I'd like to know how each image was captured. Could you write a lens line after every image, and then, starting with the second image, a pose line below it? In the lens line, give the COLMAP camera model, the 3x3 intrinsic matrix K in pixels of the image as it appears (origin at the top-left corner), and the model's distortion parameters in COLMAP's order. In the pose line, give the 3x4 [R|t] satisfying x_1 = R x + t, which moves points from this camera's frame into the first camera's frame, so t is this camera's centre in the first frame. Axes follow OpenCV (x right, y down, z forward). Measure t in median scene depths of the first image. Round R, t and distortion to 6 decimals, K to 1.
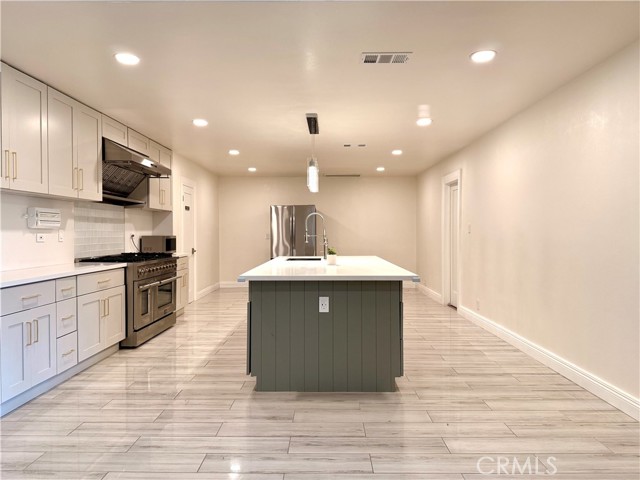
lens RADIAL K [[451.8, 0, 317.1], [0, 451.8, 237.9], [0, 0, 1]] dist [0.056155, -0.044397]
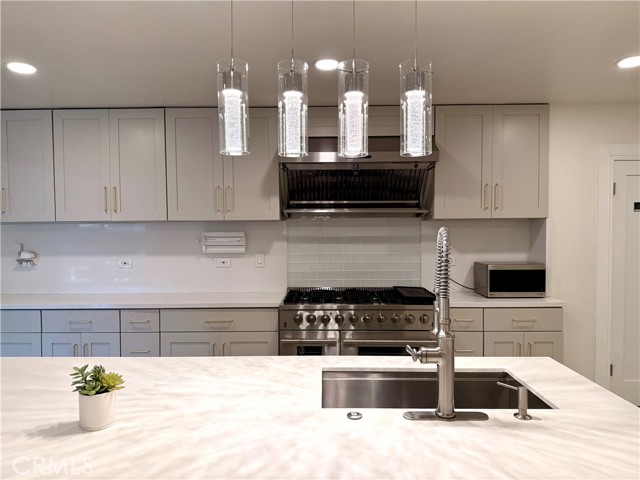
lens RADIAL K [[451.8, 0, 317.8], [0, 451.8, 238.6], [0, 0, 1]] dist [0.056155, -0.044397]
pose [[-0.011365, 0.022045, -0.999692, 0.346126], [-0.005589, 0.999740, 0.022109, -0.073807], [0.999920, 0.005839, -0.011239, 1.215870]]
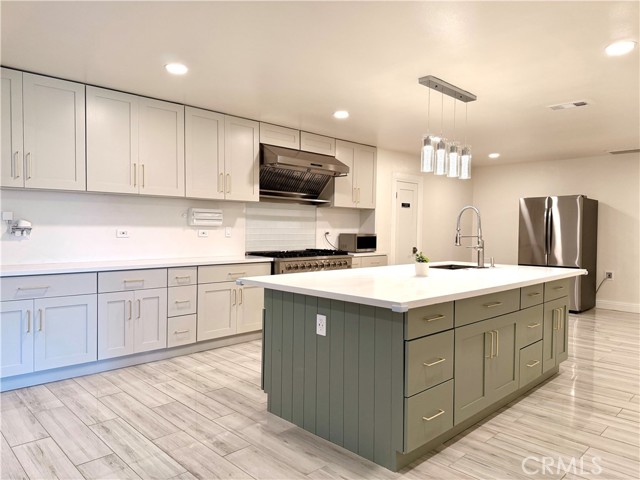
lens RADIAL K [[451.8, 0, 319.9], [0, 451.8, 239.1], [0, 0, 1]] dist [0.056155, -0.044397]
pose [[0.709135, 0.025430, -0.704614, 0.463863], [-0.020256, 0.999672, 0.015694, -0.010291], [0.704782, 0.003144, 0.709417, 0.369180]]
